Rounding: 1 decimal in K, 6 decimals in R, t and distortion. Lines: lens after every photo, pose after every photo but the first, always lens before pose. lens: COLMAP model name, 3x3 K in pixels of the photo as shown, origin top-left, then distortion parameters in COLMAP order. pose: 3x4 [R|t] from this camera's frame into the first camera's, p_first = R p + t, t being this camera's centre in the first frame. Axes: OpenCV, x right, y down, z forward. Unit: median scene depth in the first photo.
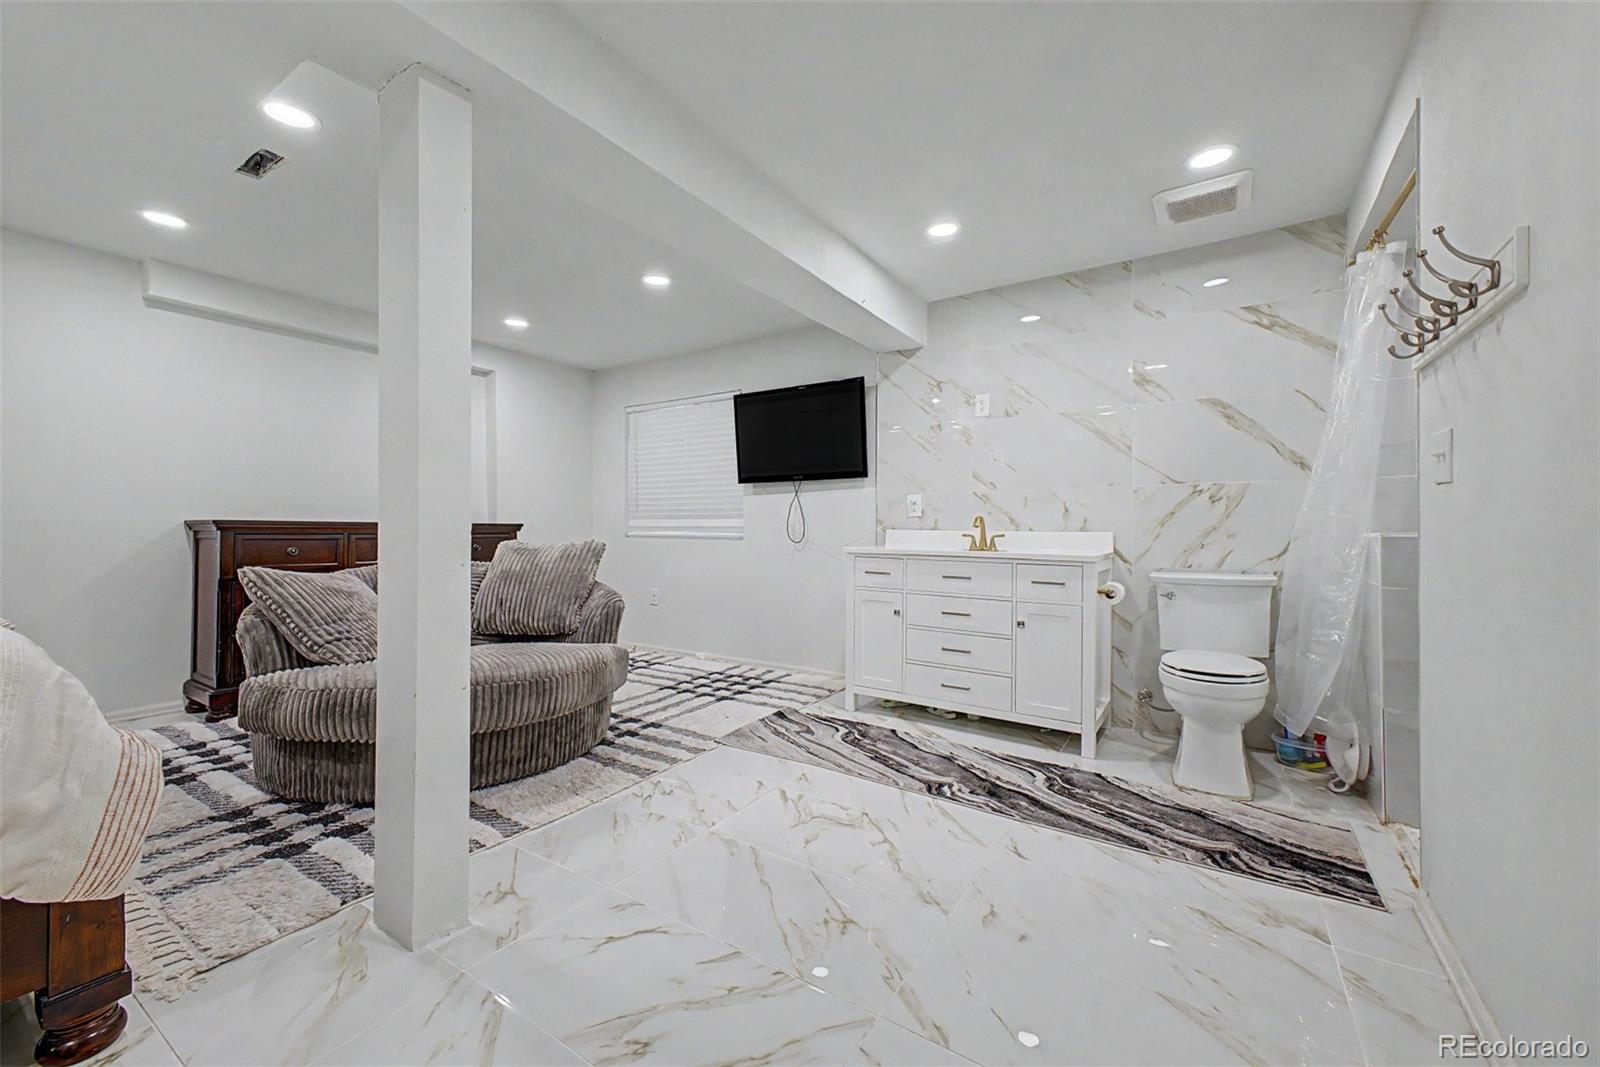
lens RADIAL K [[634.6, 0, 799.0], [0, 634.6, 529.4], [0, 0, 1]] dist [0.010283, -0.000264]
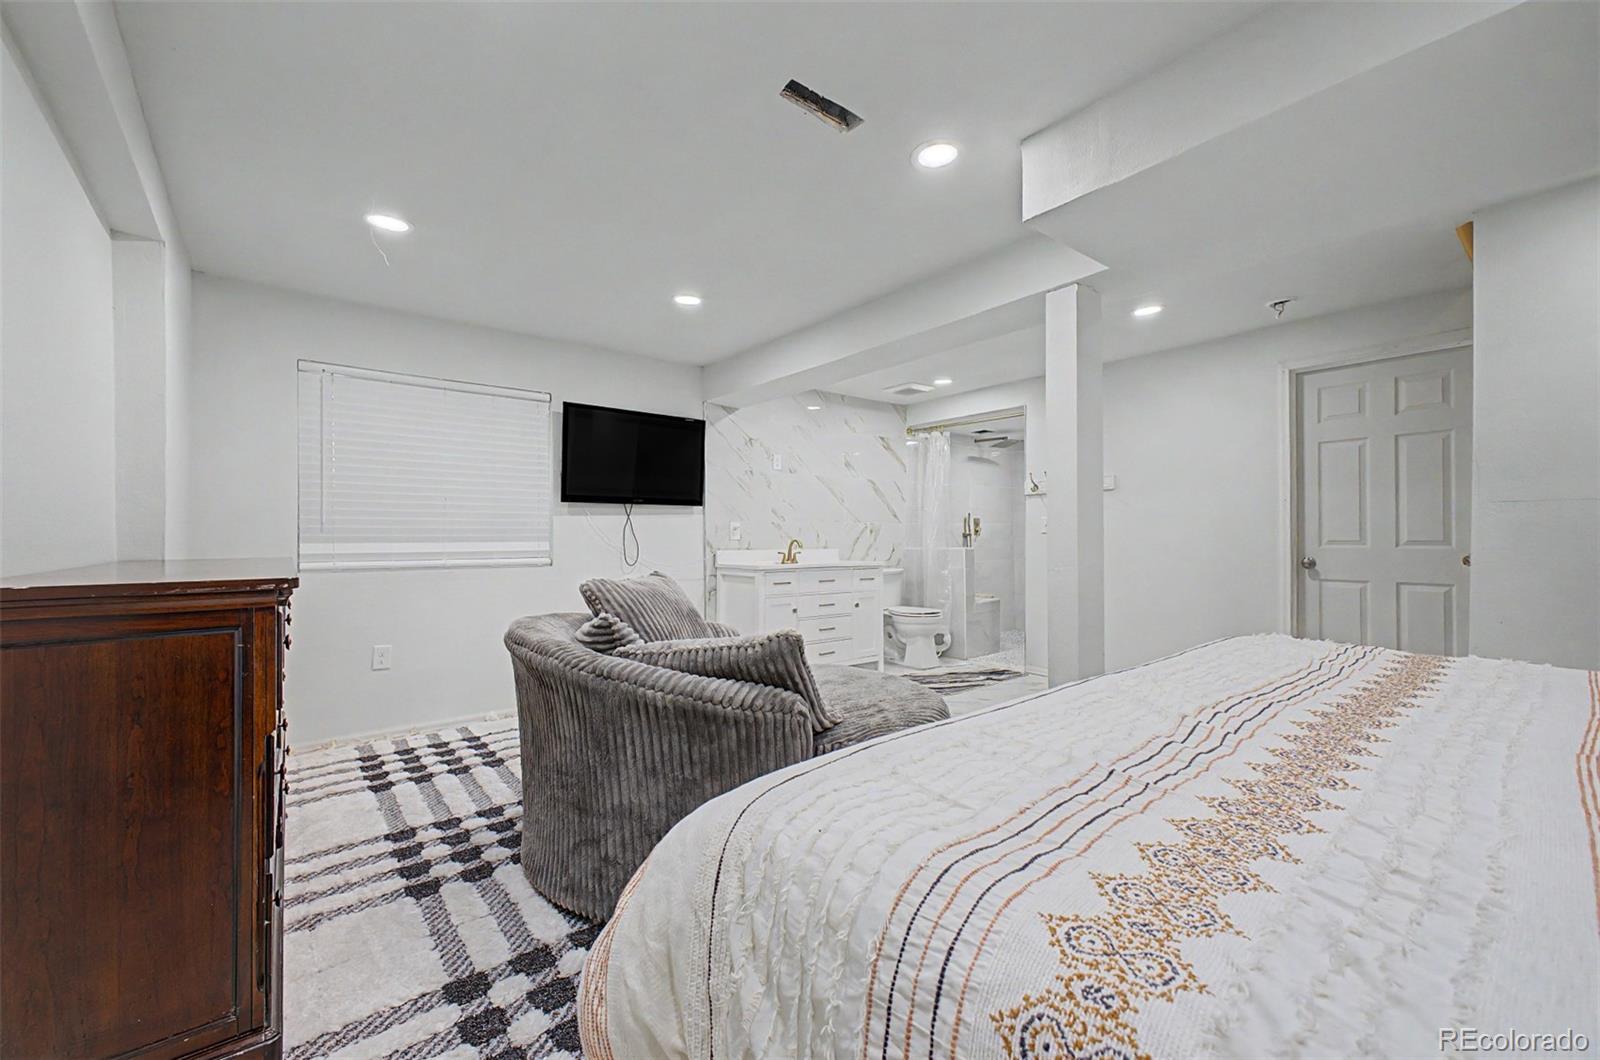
lens RADIAL K [[634.6, 0, 798.8], [0, 634.6, 531.0], [0, 0, 1]] dist [0.010283, -0.000264]
pose [[0.290396, 0.001926, 0.956905, -0.961336], [0.005916, 0.999975, -0.003808, -0.030343], [-0.956888, 0.006767, 0.290377, 0.486122]]
